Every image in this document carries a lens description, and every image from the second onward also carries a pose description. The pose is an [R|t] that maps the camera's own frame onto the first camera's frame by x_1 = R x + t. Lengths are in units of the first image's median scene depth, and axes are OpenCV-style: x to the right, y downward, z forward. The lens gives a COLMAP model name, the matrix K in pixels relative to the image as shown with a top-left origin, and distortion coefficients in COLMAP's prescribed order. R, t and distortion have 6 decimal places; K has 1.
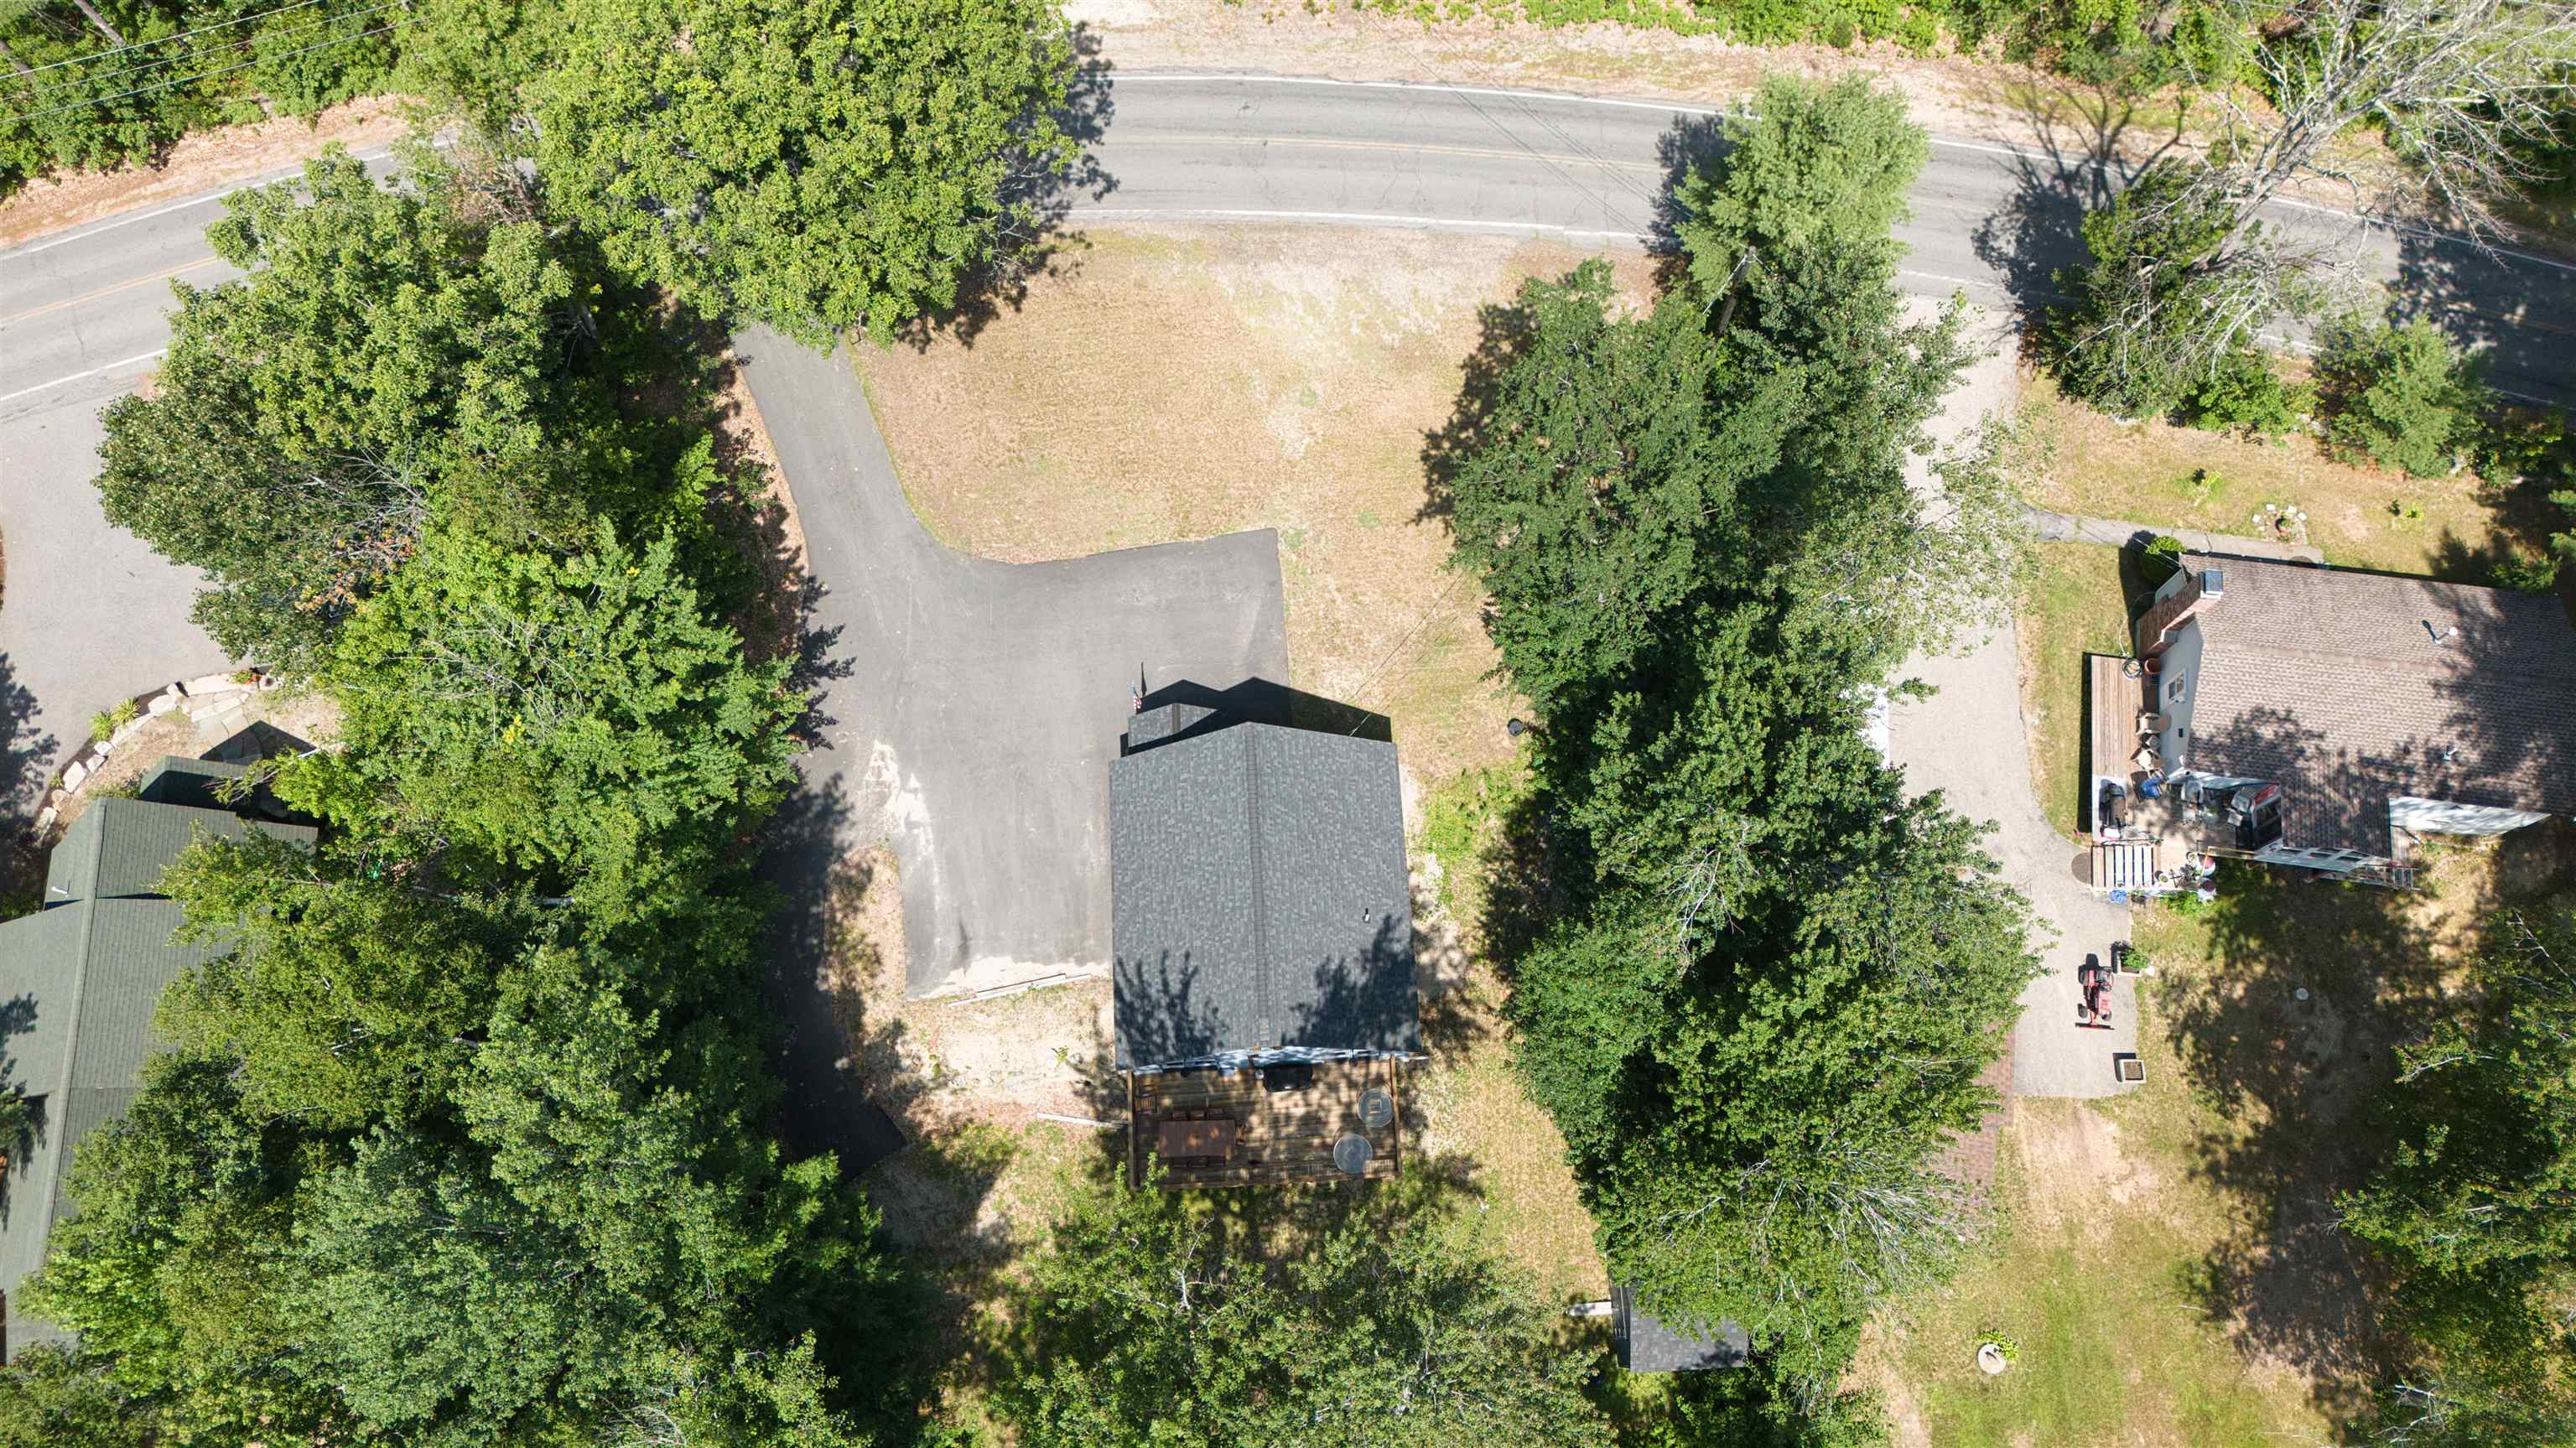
lens RADIAL K [[1905.7, 0, 1288.0], [0, 1905.7, 724.0], [0, 0, 1]] dist [0.001228, -0.001217]
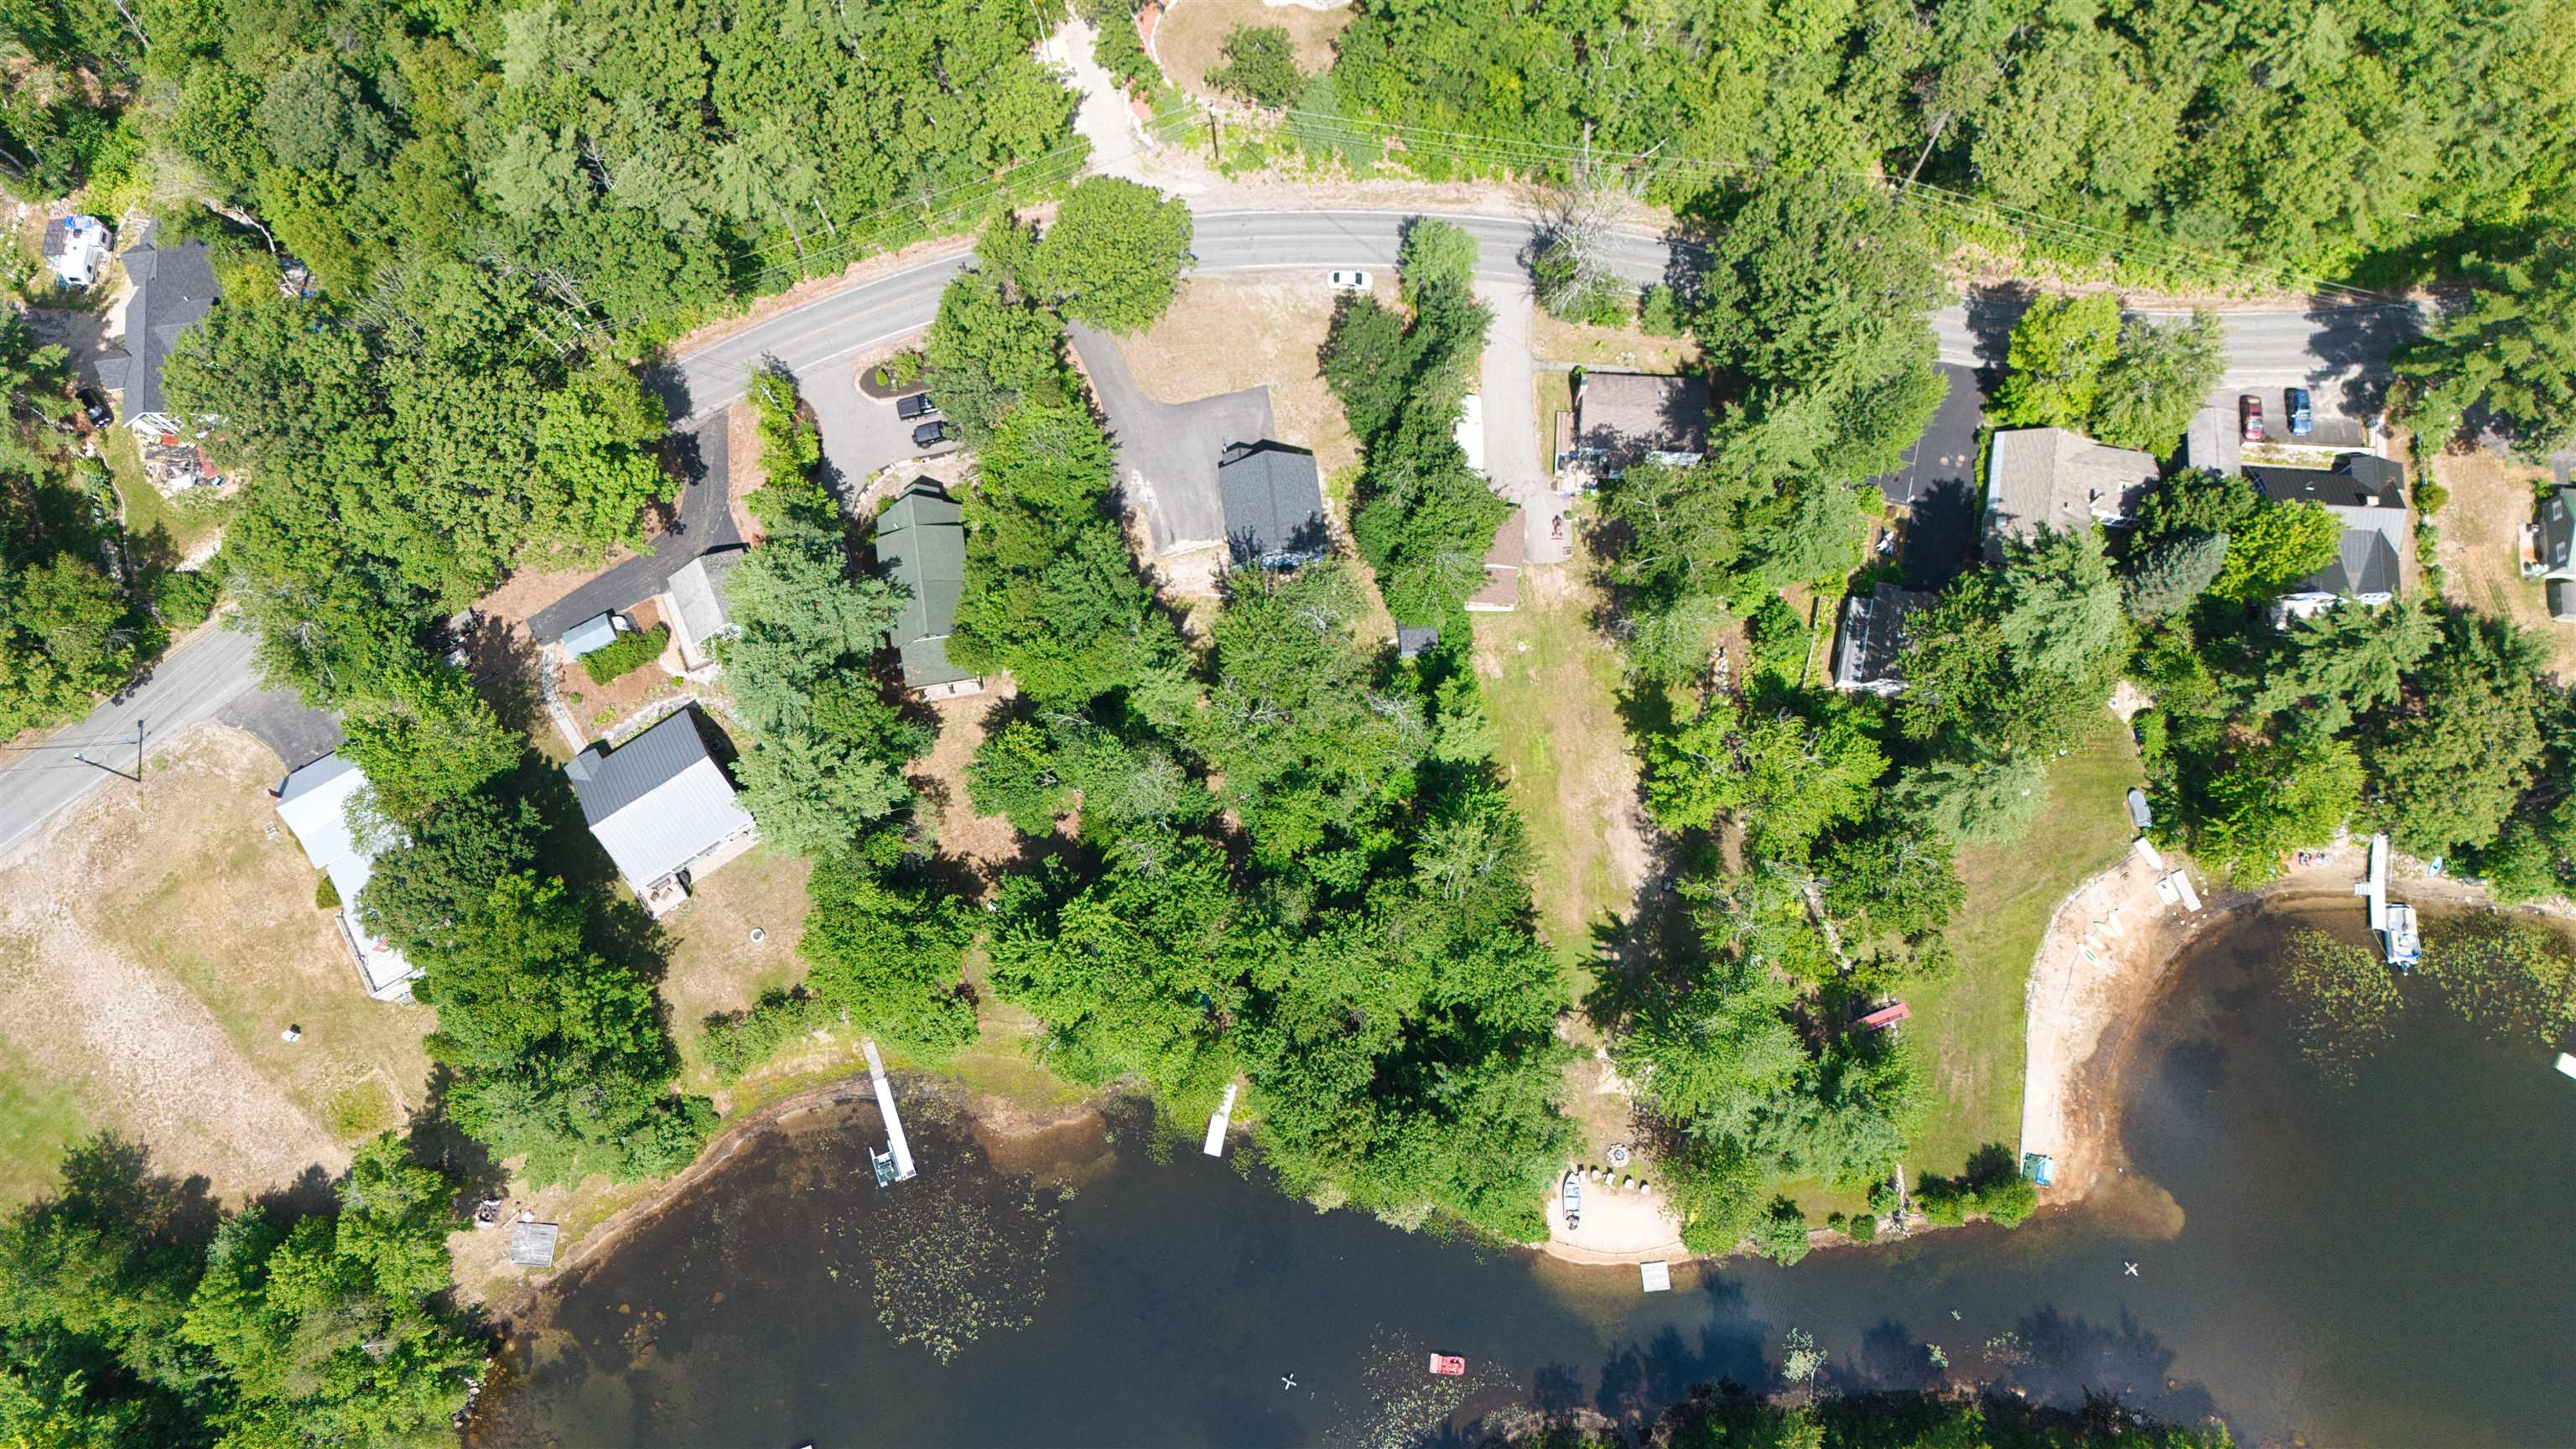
lens RADIAL K [[1736.8, 0, 1288.0], [0, 1736.8, 724.5], [0, 0, 1]] dist [0.064290, 0.000153]
pose [[0.997220, -0.070211, 0.024944, -0.076913], [0.067442, 0.992855, 0.098439, 0.150850], [-0.031678, -0.096483, 0.994830, -1.680147]]
